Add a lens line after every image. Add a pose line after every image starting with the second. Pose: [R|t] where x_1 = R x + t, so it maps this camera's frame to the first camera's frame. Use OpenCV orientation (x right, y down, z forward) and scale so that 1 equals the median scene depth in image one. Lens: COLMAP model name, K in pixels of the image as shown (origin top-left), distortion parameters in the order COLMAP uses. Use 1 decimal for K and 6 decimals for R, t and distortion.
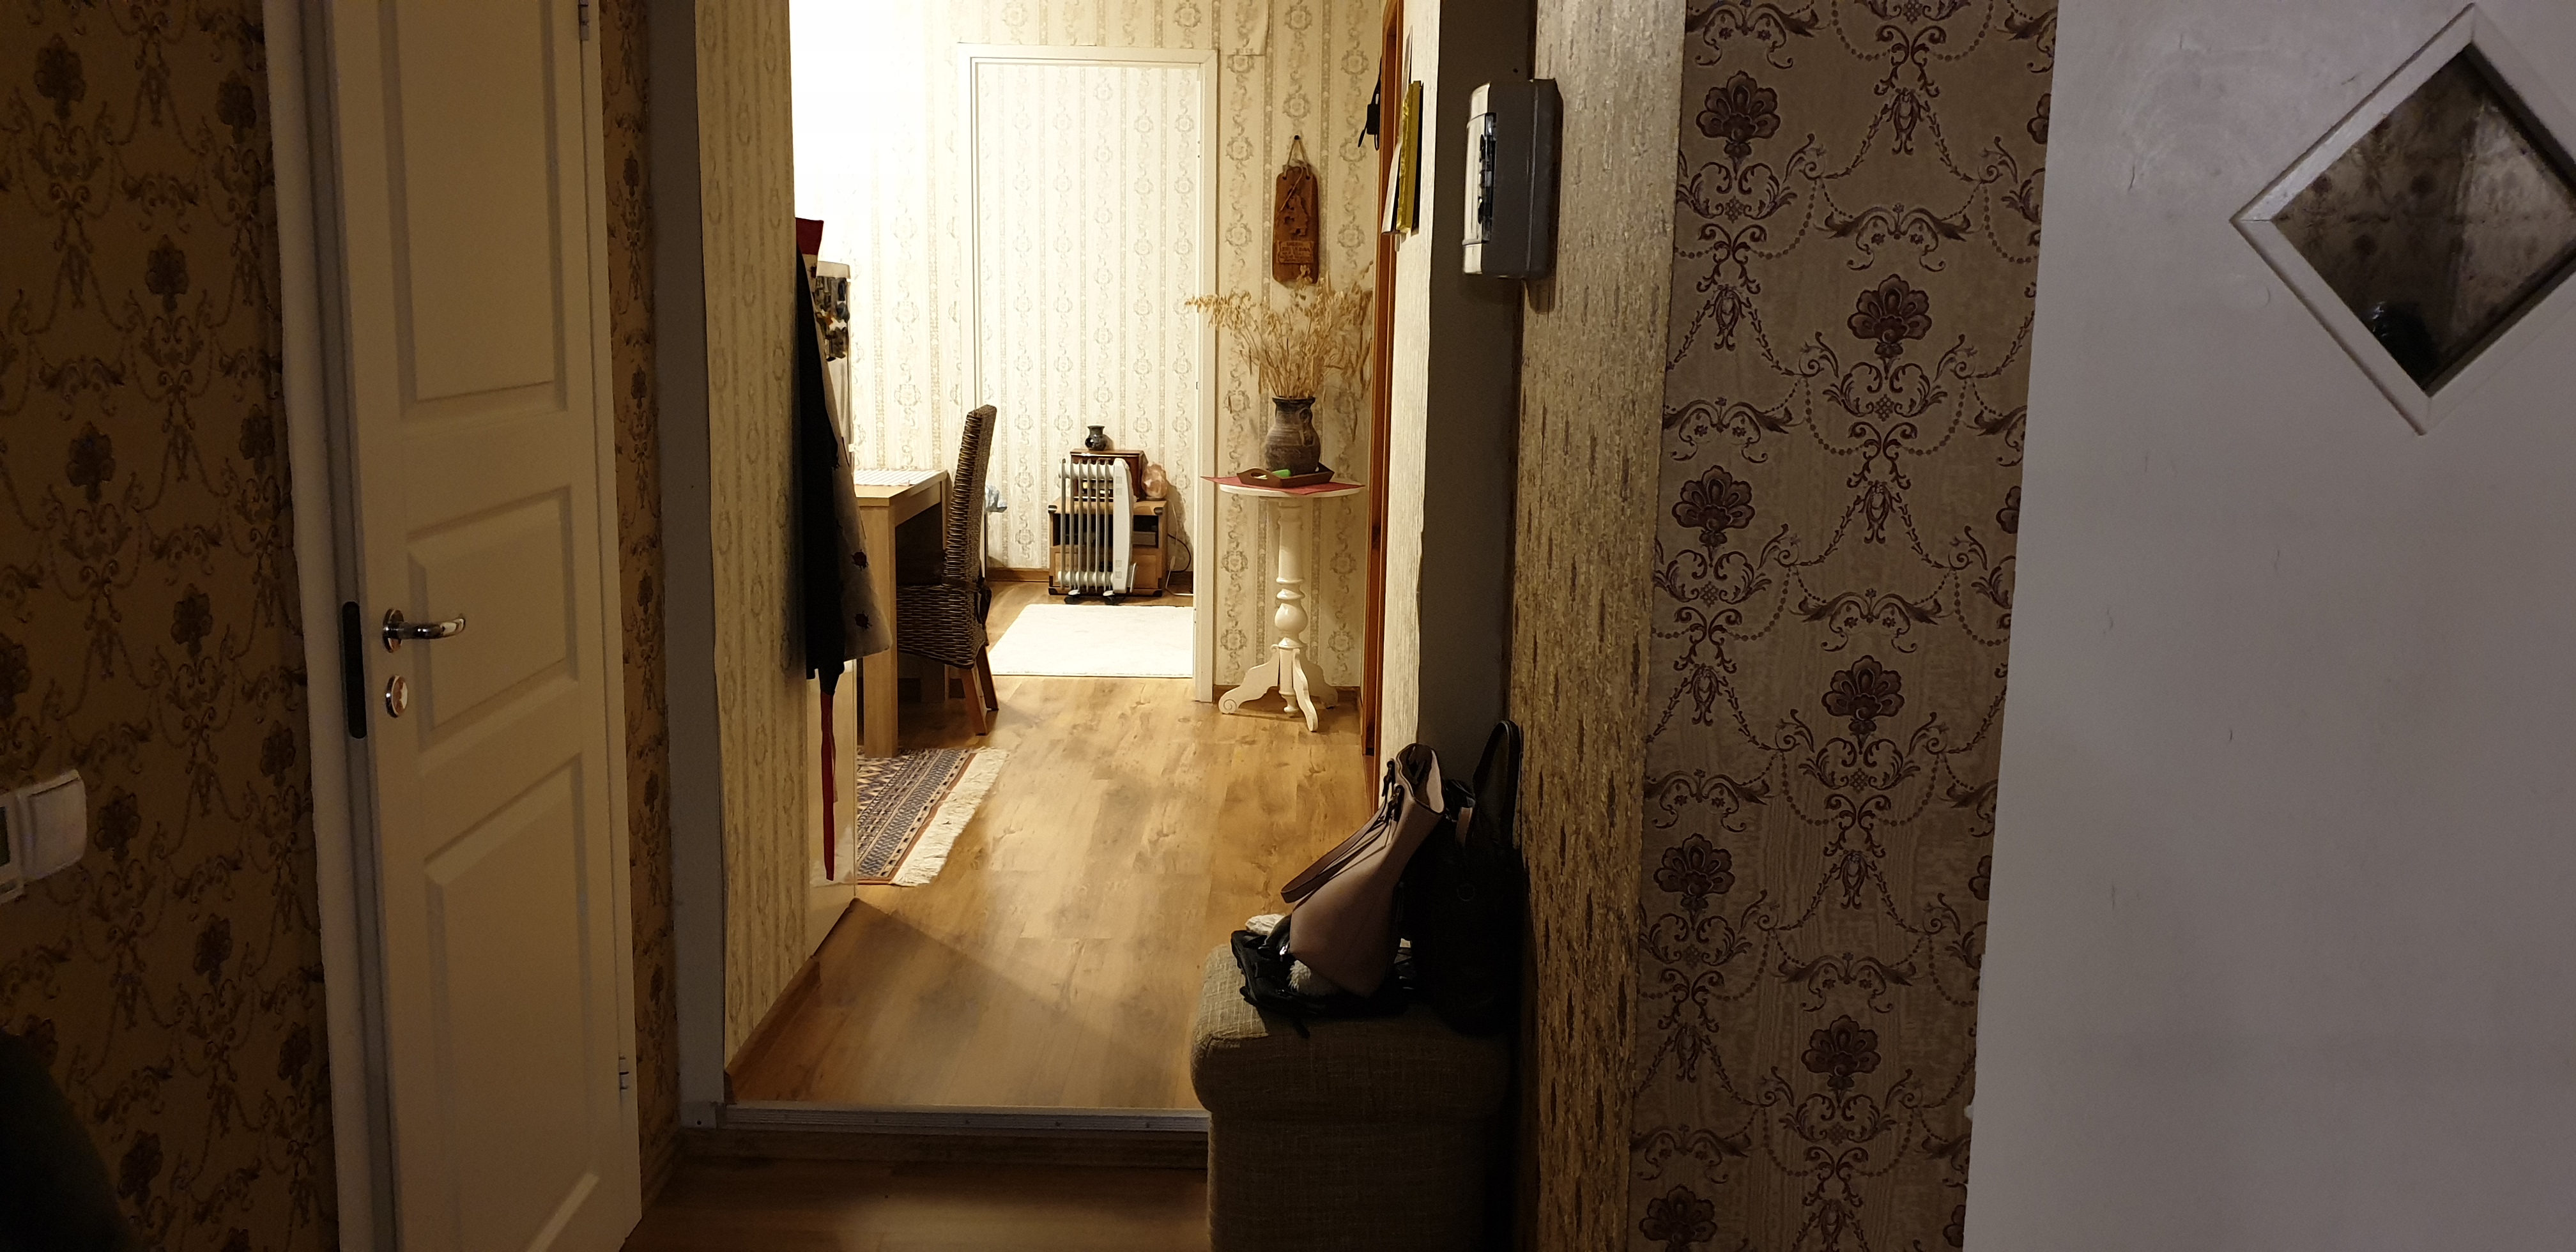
lens RADIAL K [[1995.5, 0, 1288.9], [0, 1995.5, 624.7], [0, 0, 1]] dist [0.024693, -0.020338]
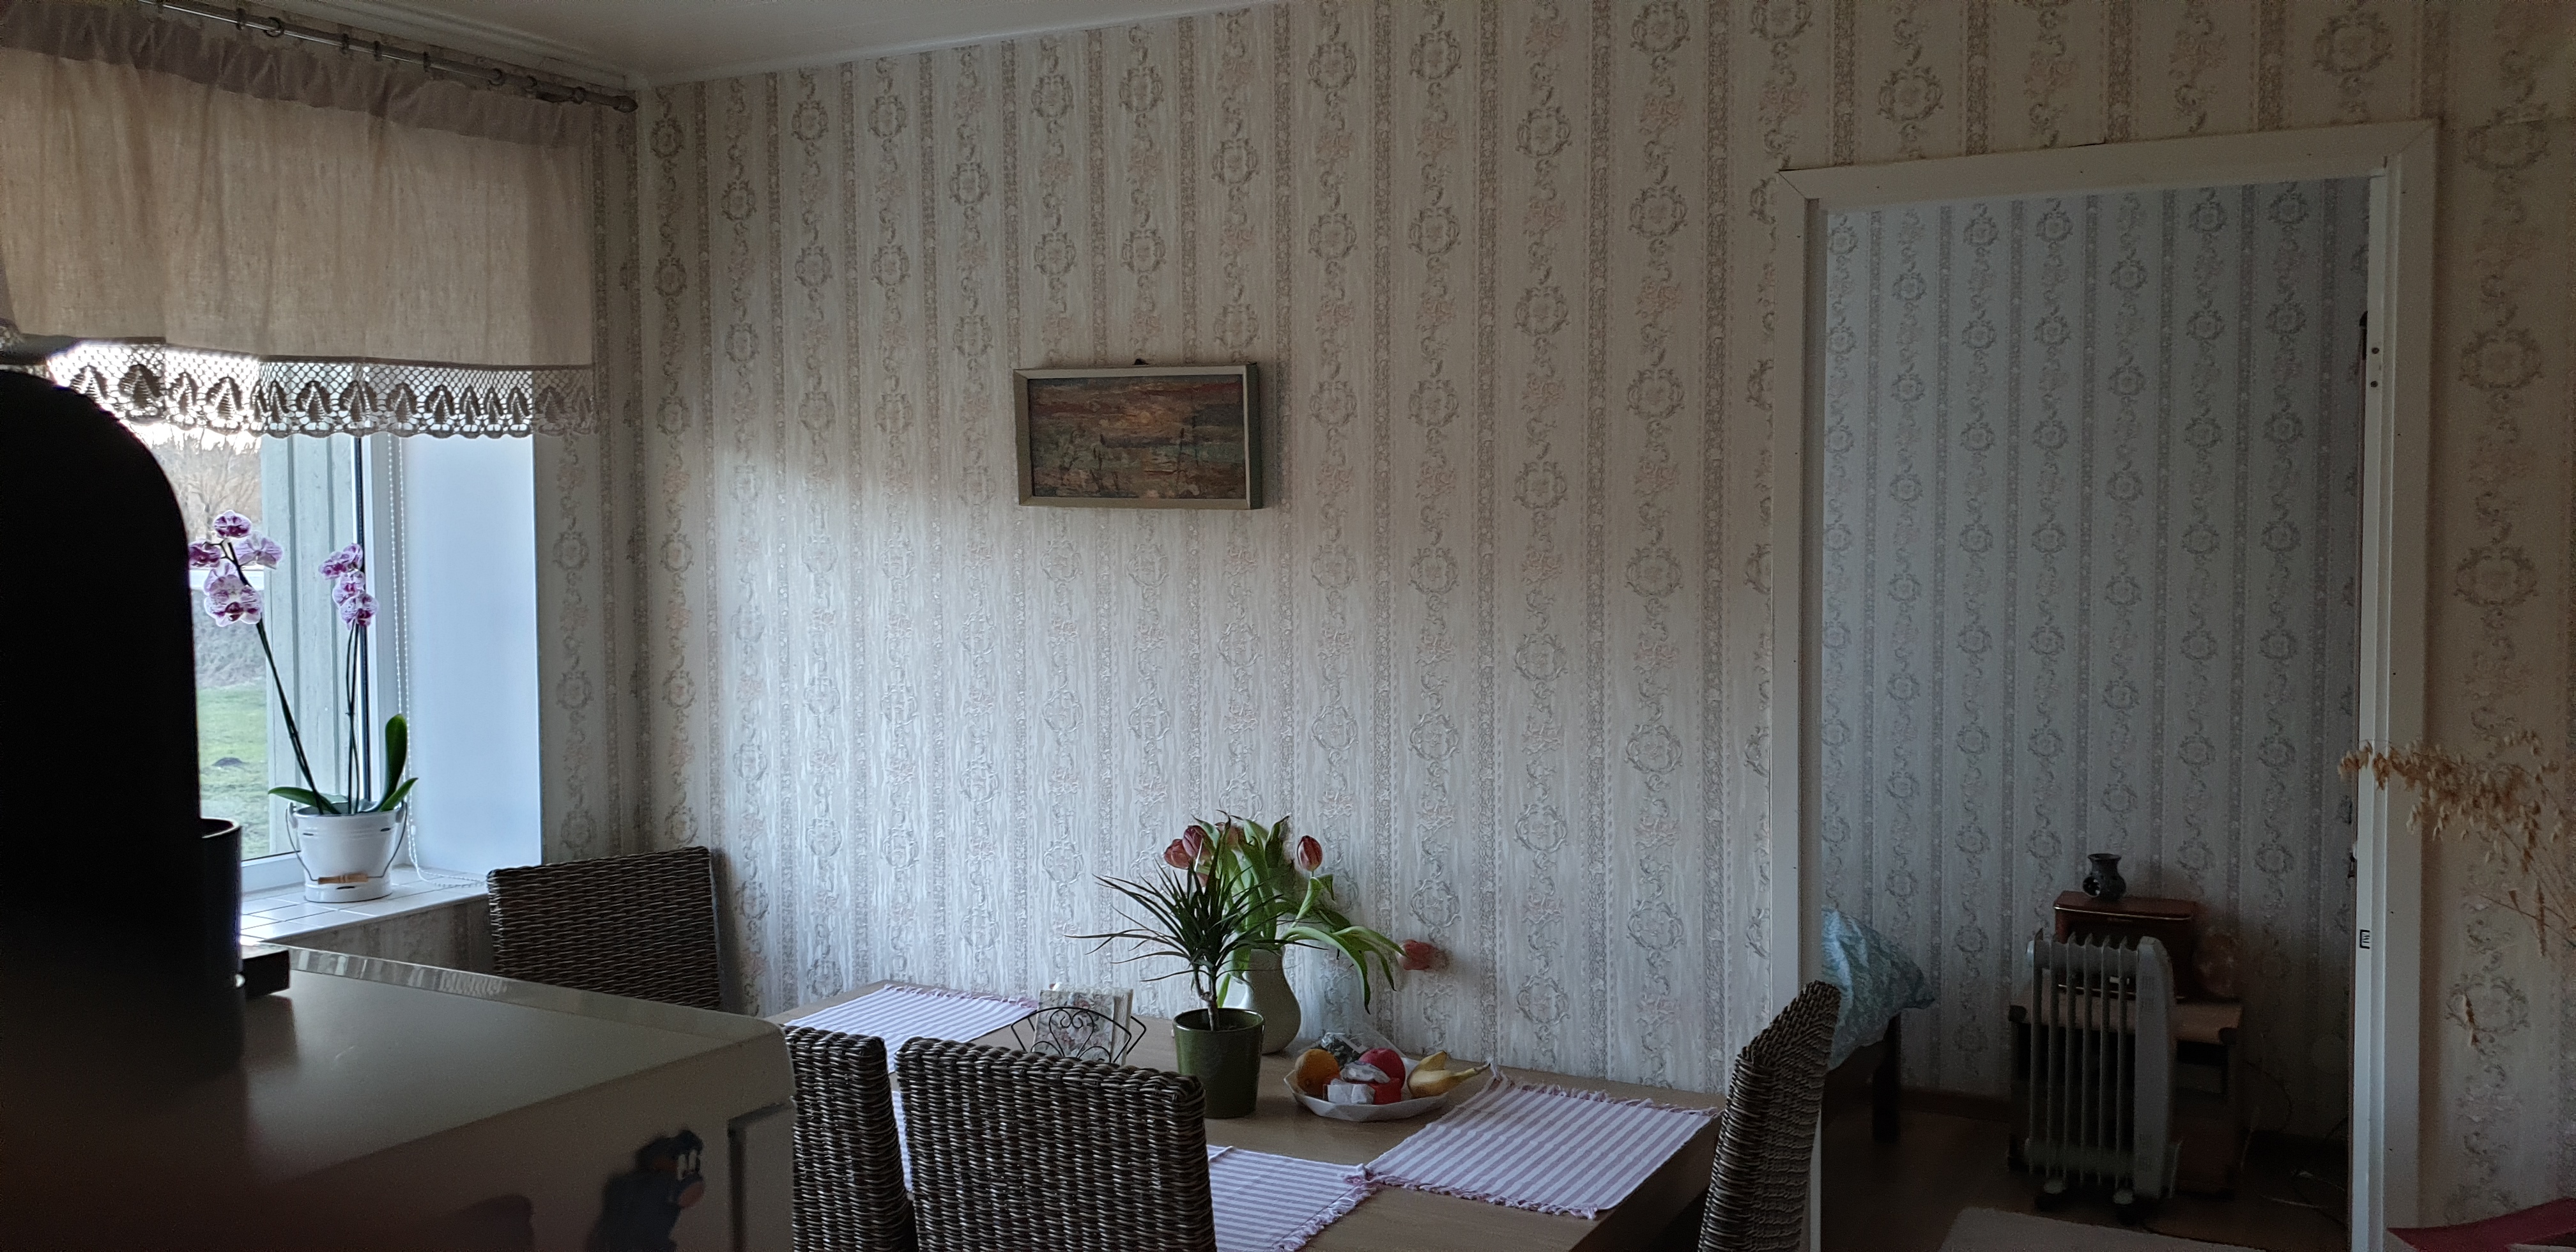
lens RADIAL K [[1995.5, 0, 1288.4], [0, 1995.5, 624.9], [0, 0, 1]] dist [0.024693, -0.020338]
pose [[0.882724, 0.003230, -0.469881, -0.035727], [-0.055699, 0.993645, -0.097808, -0.099279], [0.466579, 0.112509, 0.877294, 0.403485]]
